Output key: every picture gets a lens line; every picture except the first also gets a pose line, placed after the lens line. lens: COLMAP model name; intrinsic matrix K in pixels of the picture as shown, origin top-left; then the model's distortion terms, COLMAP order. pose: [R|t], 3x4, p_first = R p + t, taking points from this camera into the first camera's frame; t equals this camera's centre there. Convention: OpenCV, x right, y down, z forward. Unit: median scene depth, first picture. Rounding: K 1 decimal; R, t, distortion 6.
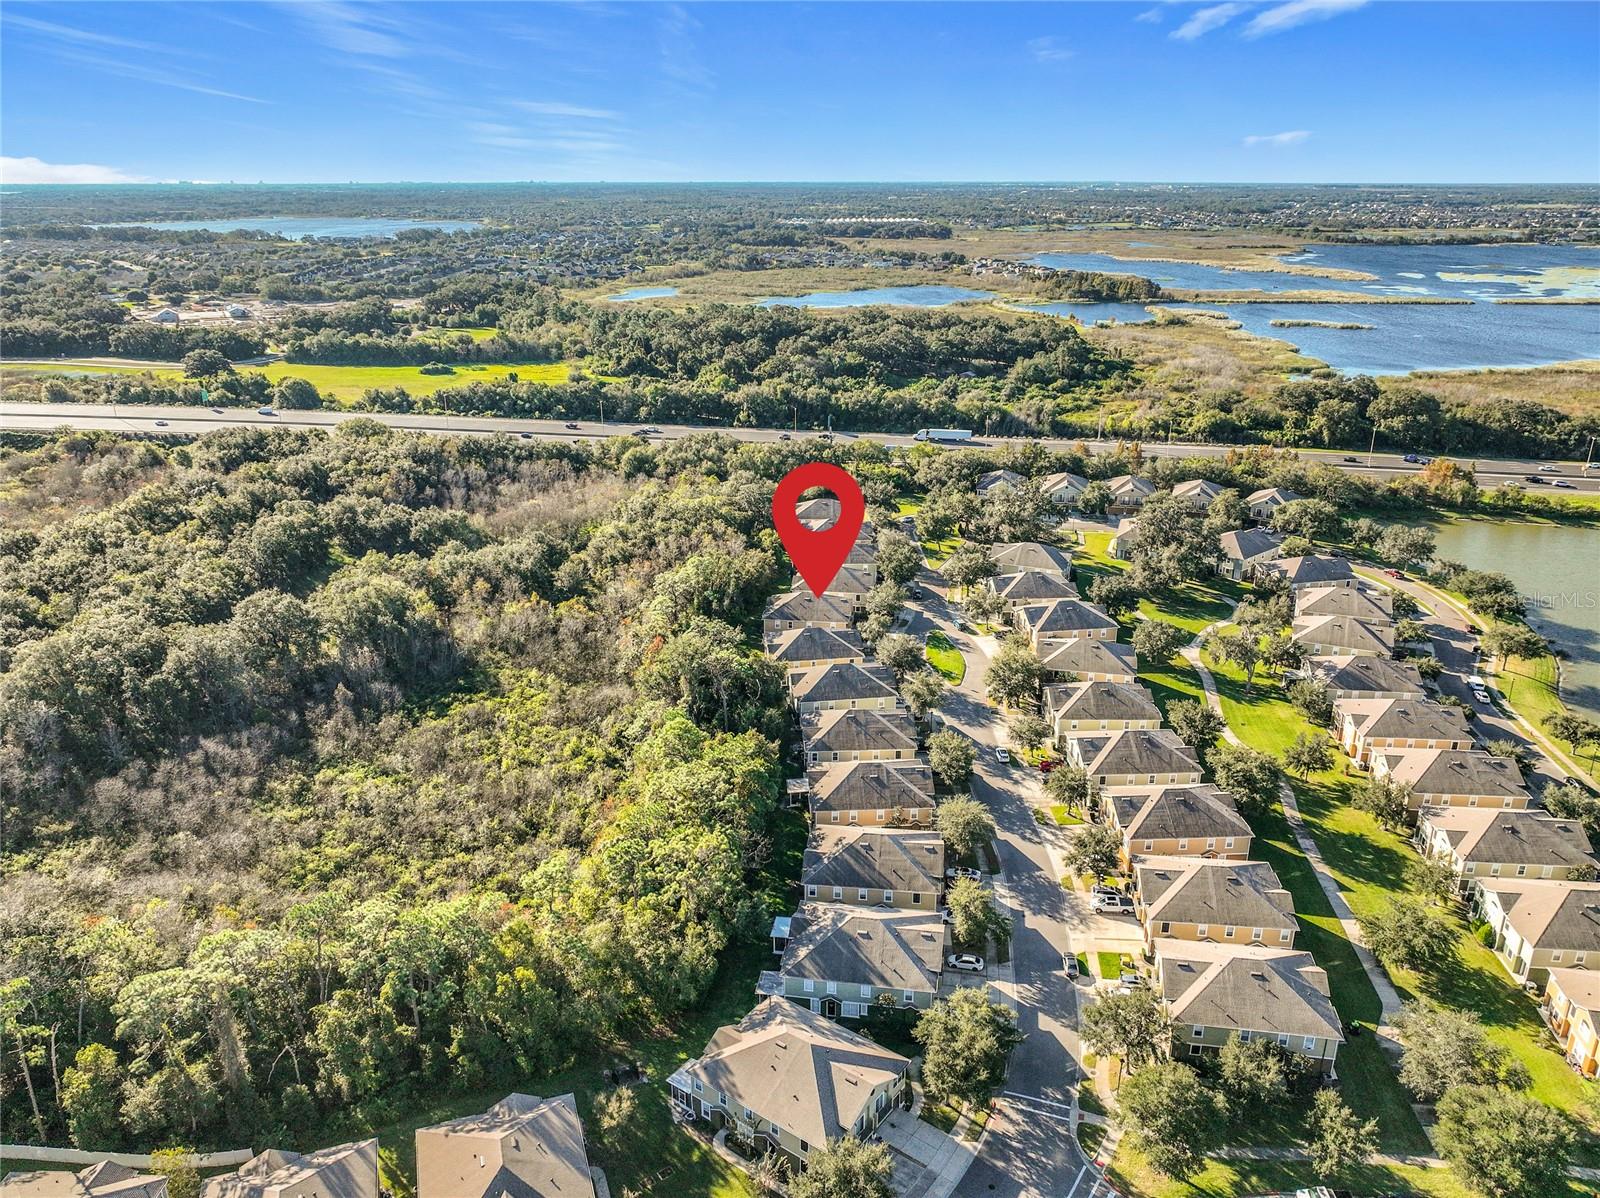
lens RADIAL K [[1125.3, 0, 800.0], [0, 1125.3, 599.0], [0, 0, 1]] dist [-0.002401, -0.003368]
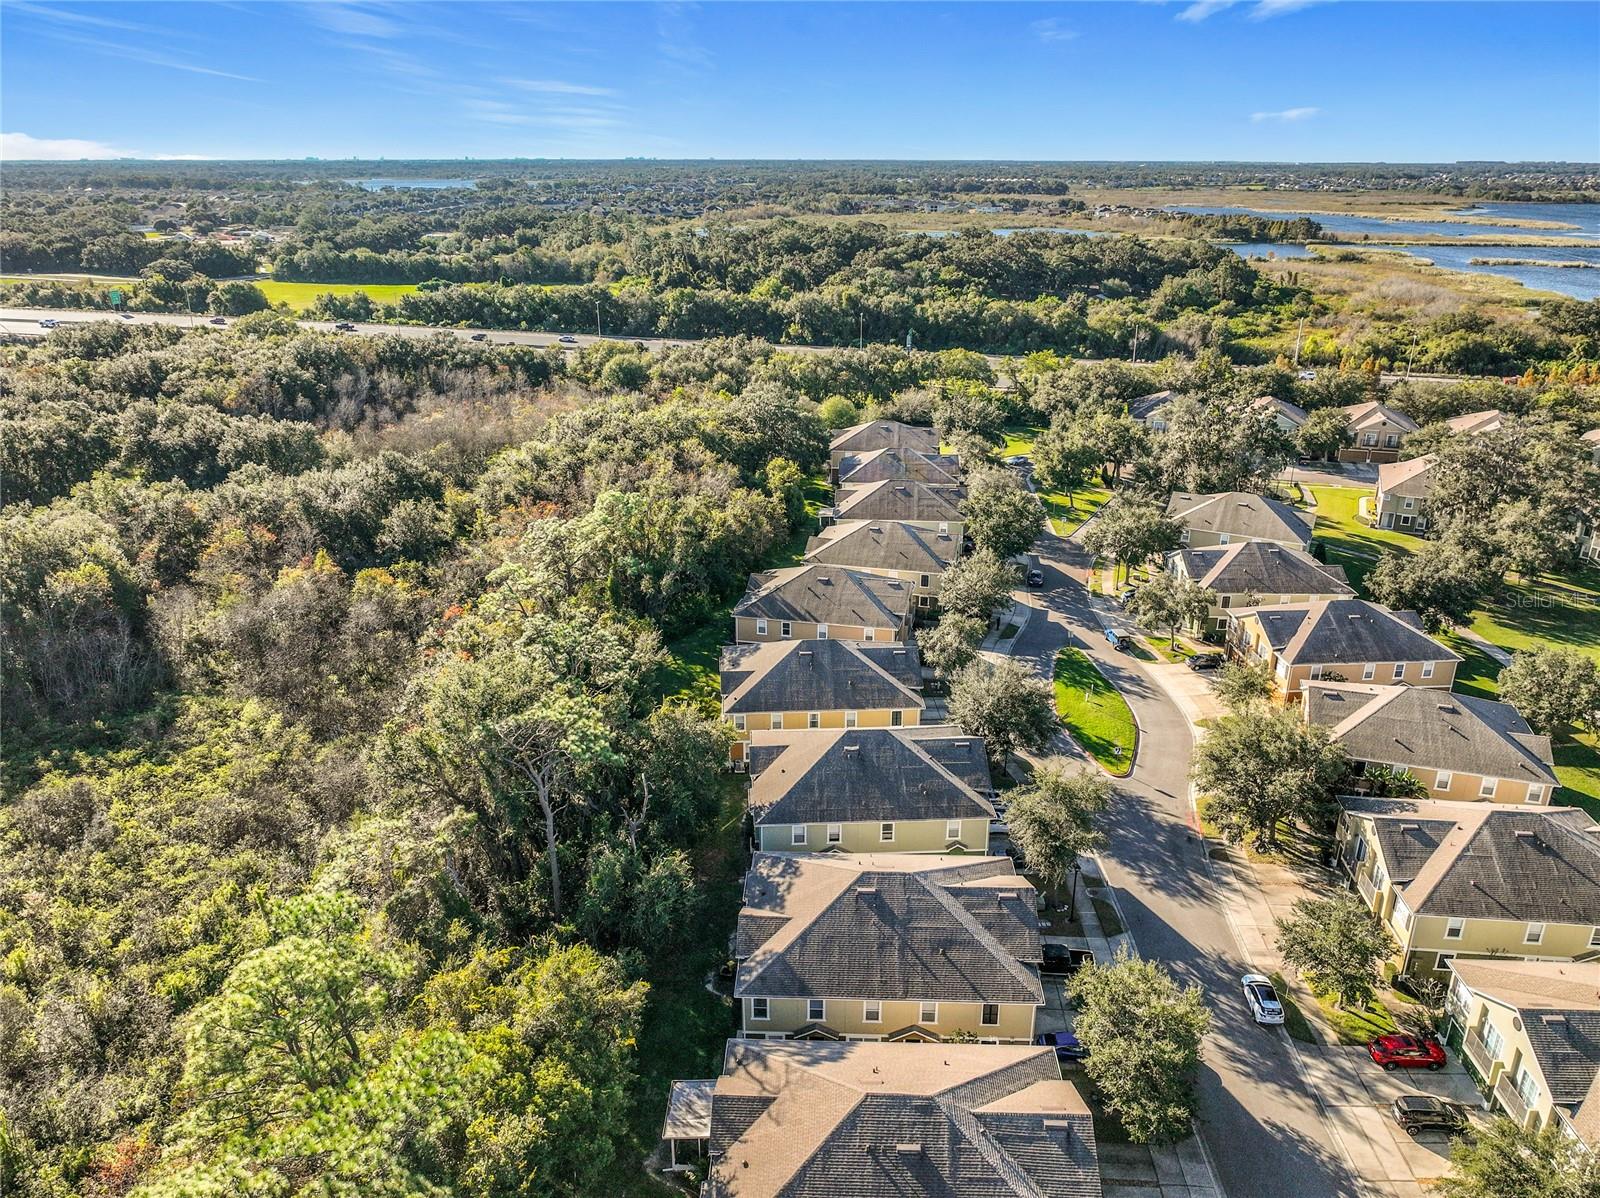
lens RADIAL K [[1125.3, 0, 800.0], [0, 1125.3, 599.0], [0, 0, 1]] dist [-0.002401, -0.003368]
pose [[0.995902, 0.034838, -0.083460, 0.031155], [-0.033402, 0.999270, 0.018543, -0.000208], [0.084045, -0.015680, 0.996339, 0.384404]]
